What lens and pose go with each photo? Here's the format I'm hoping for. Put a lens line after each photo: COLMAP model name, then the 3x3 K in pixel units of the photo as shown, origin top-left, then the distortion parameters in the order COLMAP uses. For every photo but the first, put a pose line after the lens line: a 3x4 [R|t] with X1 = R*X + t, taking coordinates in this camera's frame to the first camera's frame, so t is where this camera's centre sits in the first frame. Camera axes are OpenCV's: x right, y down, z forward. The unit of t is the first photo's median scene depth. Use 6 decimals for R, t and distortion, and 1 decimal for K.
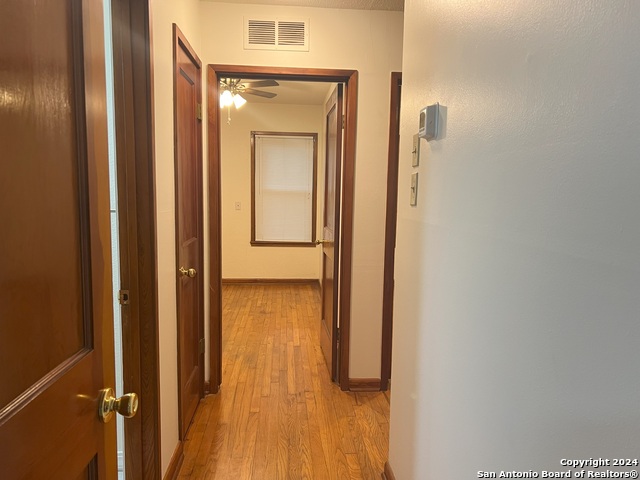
lens RADIAL K [[479.1, 0, 320.0], [0, 479.1, 240.0], [0, 0, 1]] dist [0.009201, 0.002341]
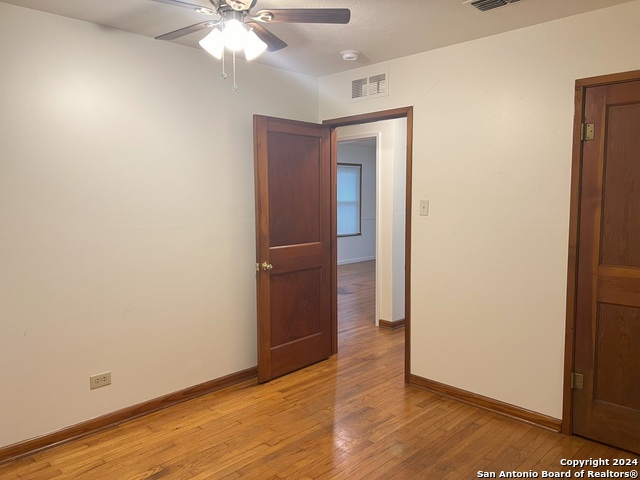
lens RADIAL K [[479.1, 0, 320.0], [0, 479.1, 240.0], [0, 0, 1]] dist [0.009201, 0.002341]
pose [[-0.657385, -0.083707, 0.748891, -0.691865], [0.086316, 0.978905, 0.185186, -0.183144], [-0.748595, 0.186380, -0.636292, 1.423710]]
